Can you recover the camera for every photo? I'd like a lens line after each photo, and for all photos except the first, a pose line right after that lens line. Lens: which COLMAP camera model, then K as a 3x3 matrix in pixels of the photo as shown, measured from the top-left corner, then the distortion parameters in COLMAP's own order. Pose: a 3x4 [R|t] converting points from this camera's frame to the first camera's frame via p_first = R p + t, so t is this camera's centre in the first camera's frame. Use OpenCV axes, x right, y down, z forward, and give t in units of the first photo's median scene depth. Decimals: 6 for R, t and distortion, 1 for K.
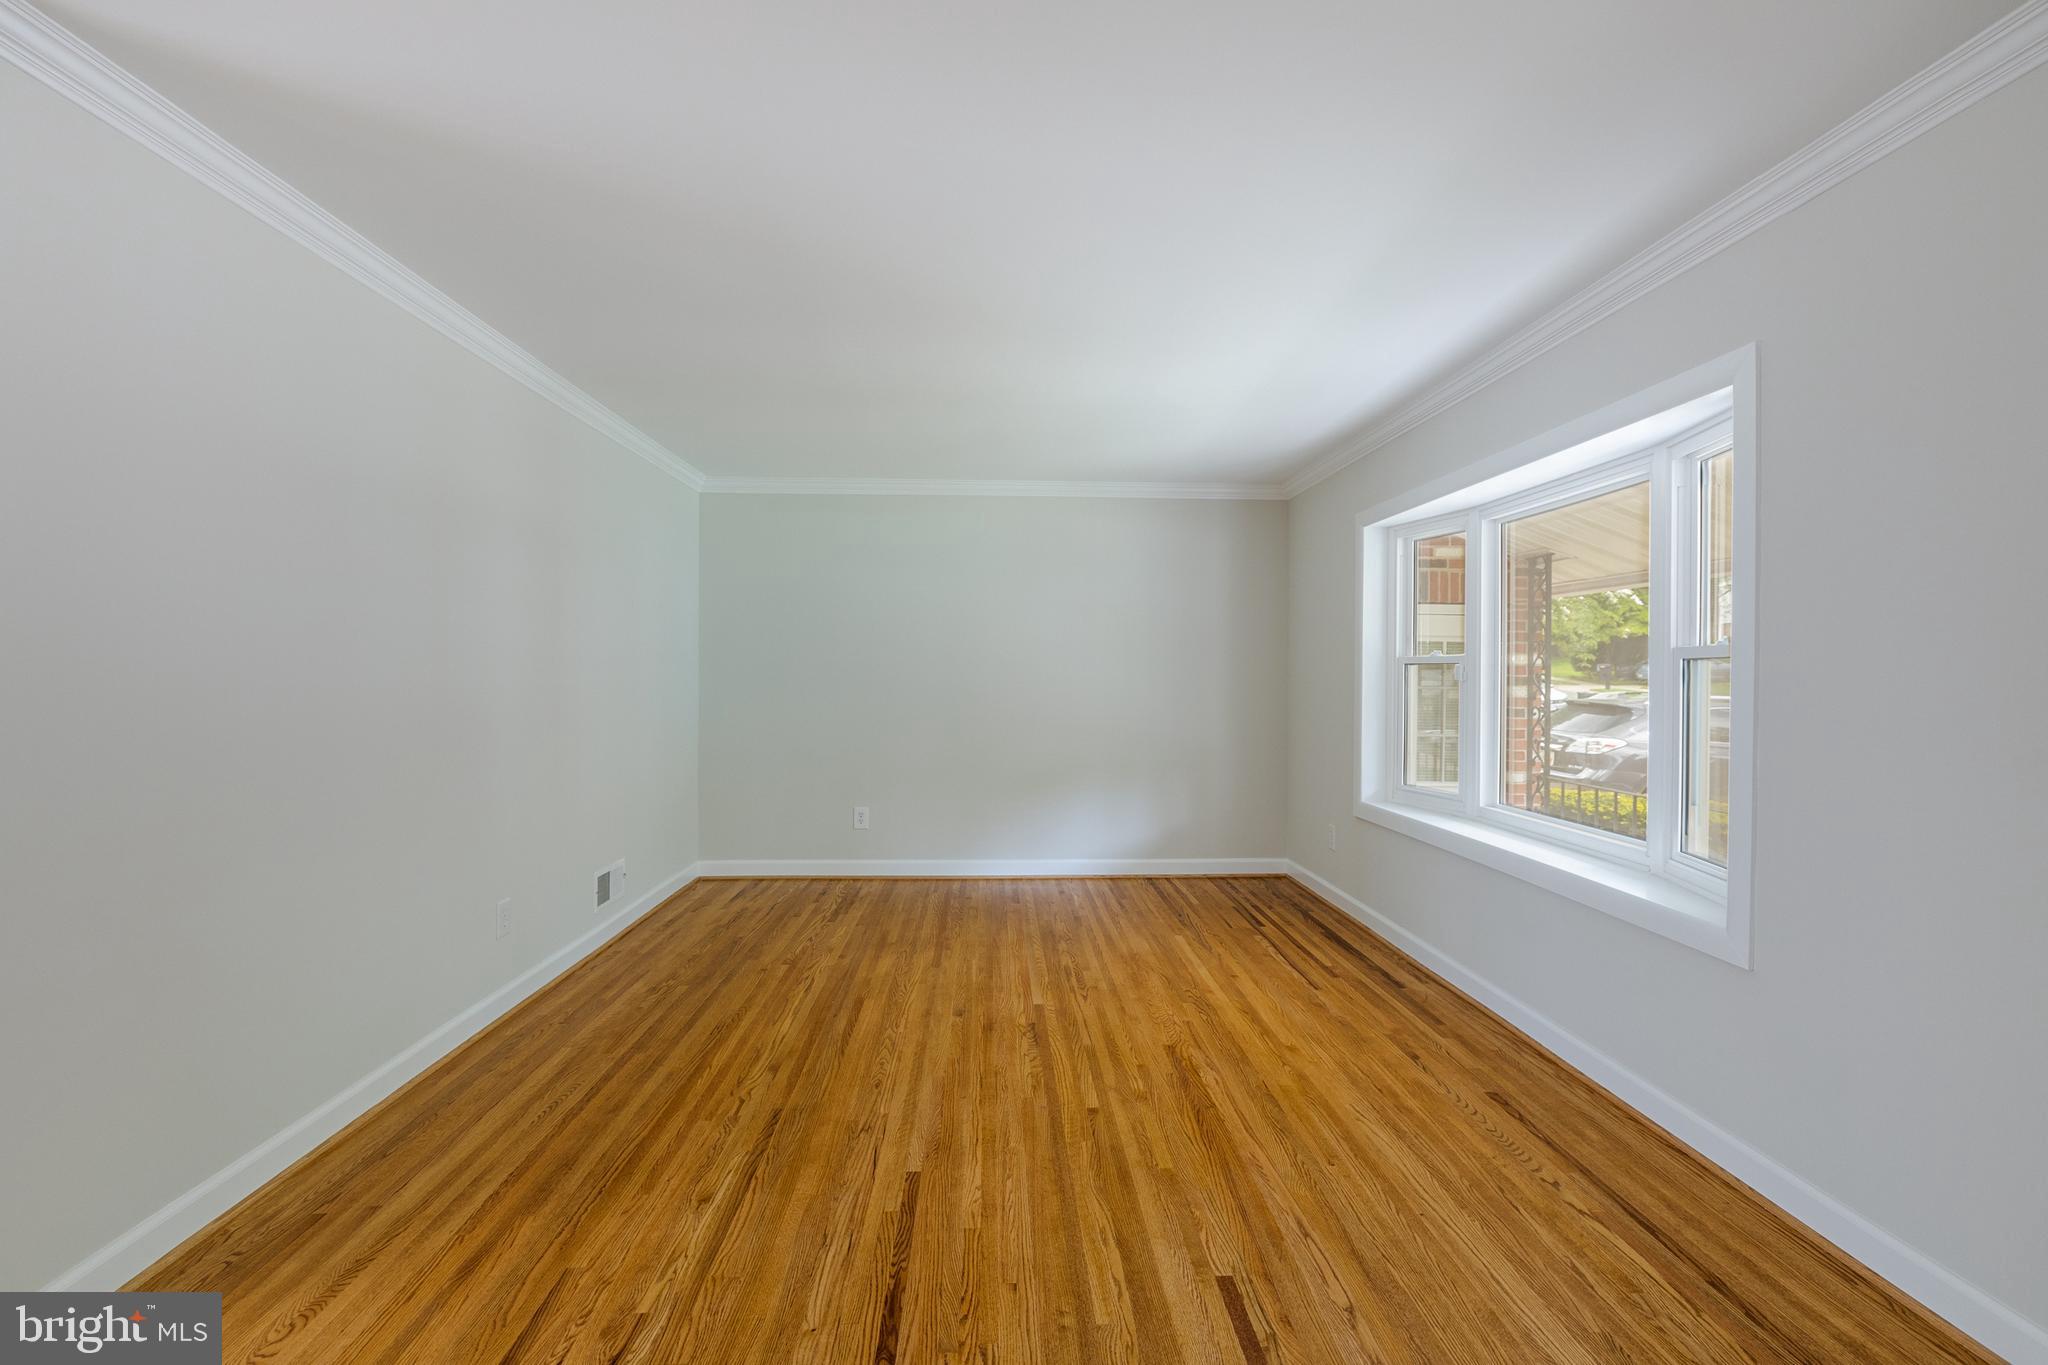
lens RADIAL K [[893.2, 0, 1014.9], [0, 893.2, 676.6], [0, 0, 1]] dist [-0.008507, -0.000381]
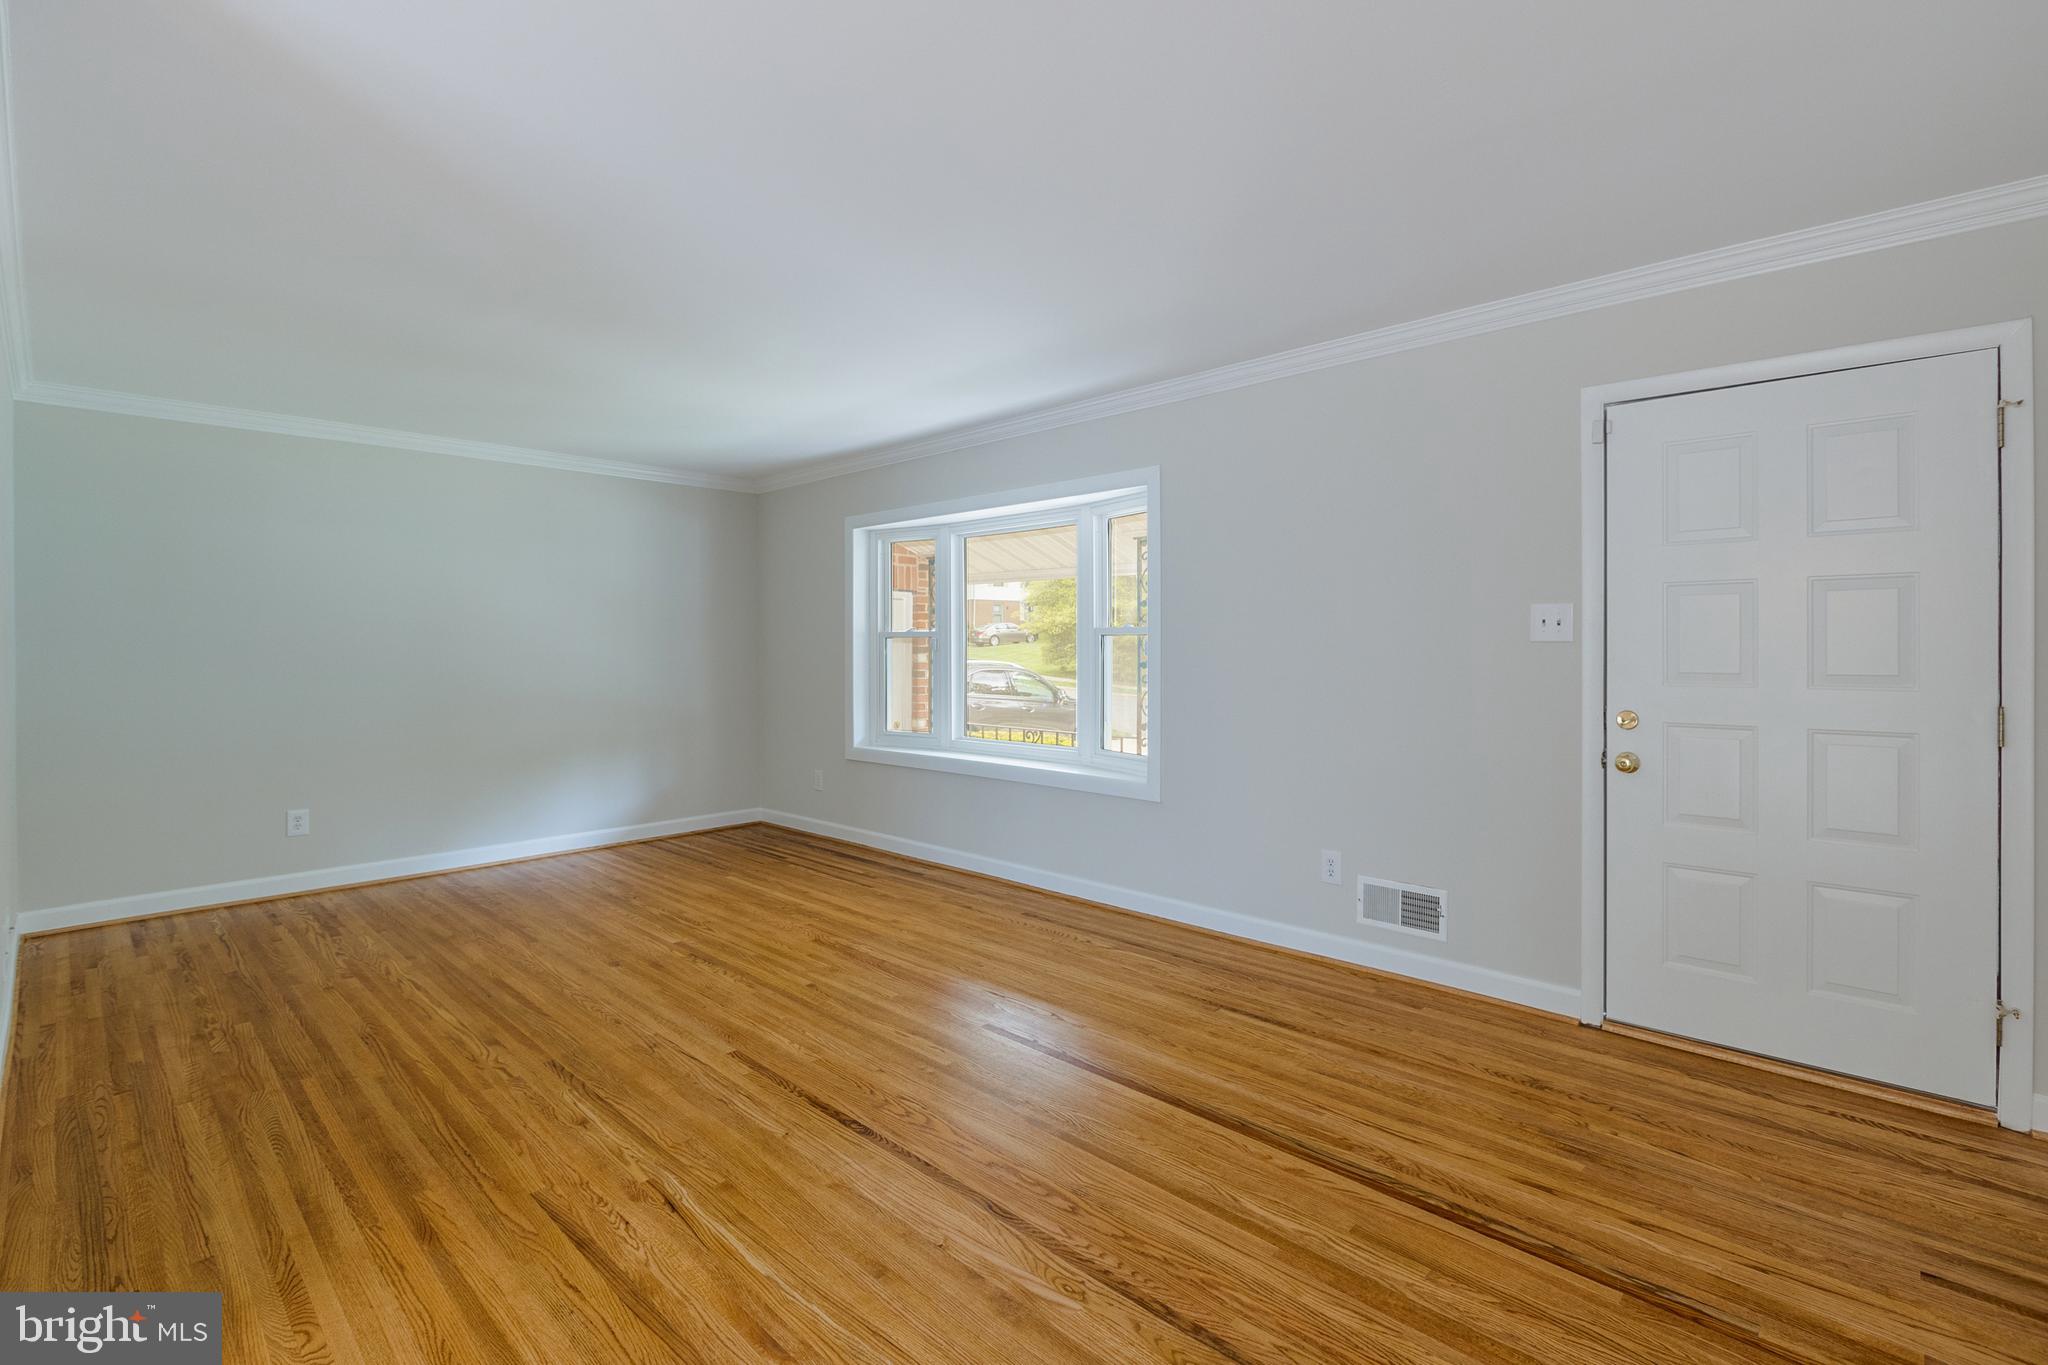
lens RADIAL K [[913.2, 0, 1027.5], [0, 913.2, 677.2], [0, 0, 1]] dist [-0.005102, -0.000932]
pose [[0.720004, -0.030904, 0.693281, -0.564223], [0.010659, 0.999383, 0.033480, 0.009861], [-0.693888, -0.016716, 0.719889, -0.134691]]
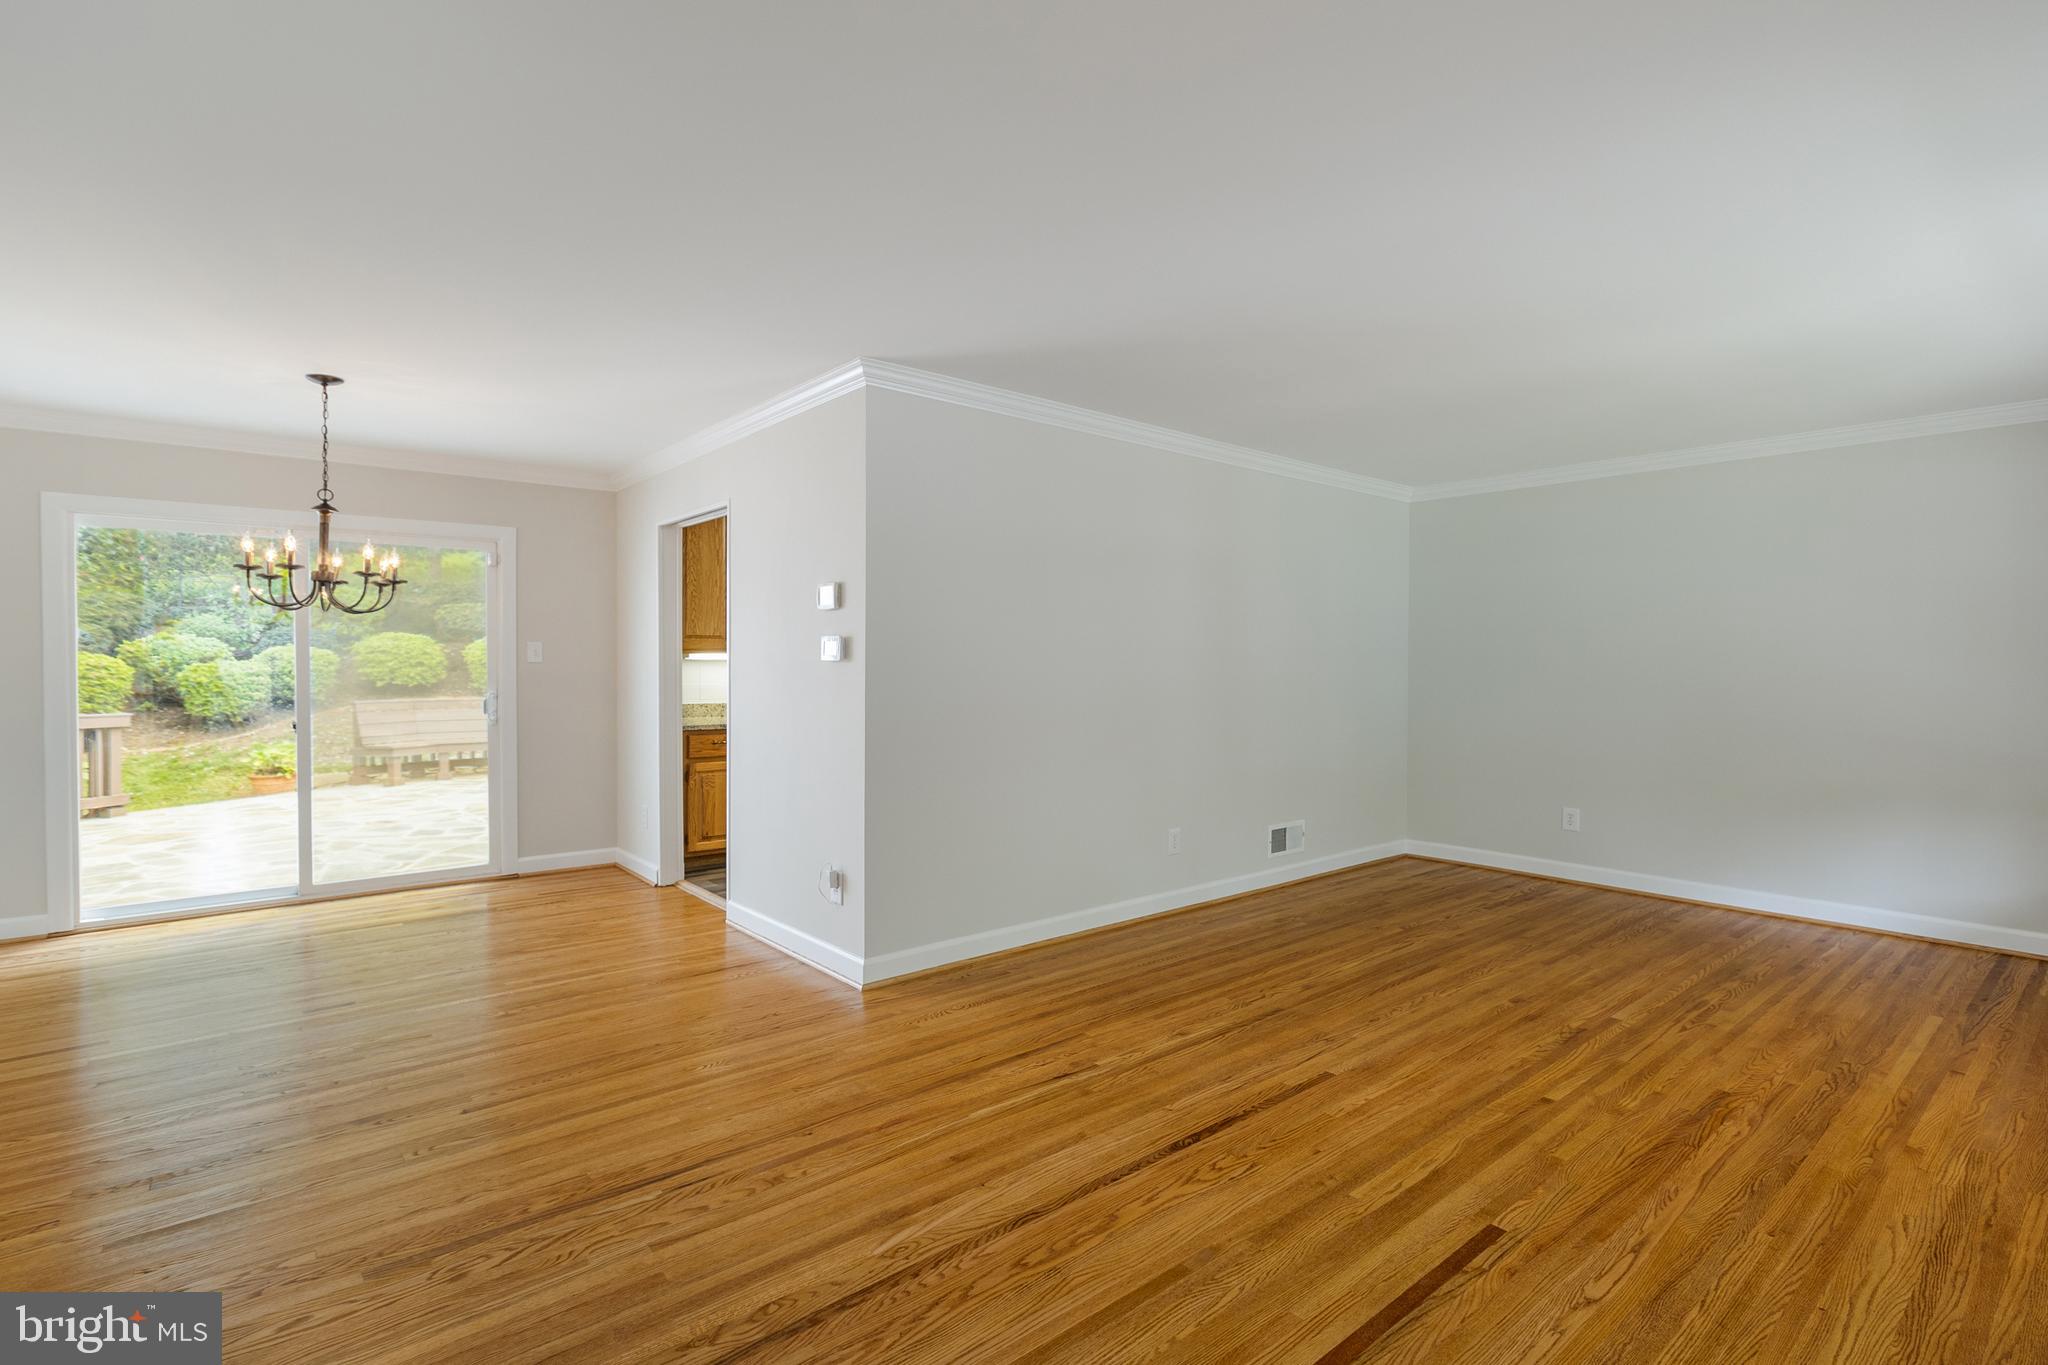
lens RADIAL K [[949.3, 0, 1082.2], [0, 949.3, 680.7], [0, 0, 1]] dist [0.000395, -0.000061]
pose [[0.647570, 0.008703, -0.761956, 0.540032], [-0.003131, 0.999957, 0.008760, 0.015968], [0.762000, -0.003288, 0.647569, -0.066768]]
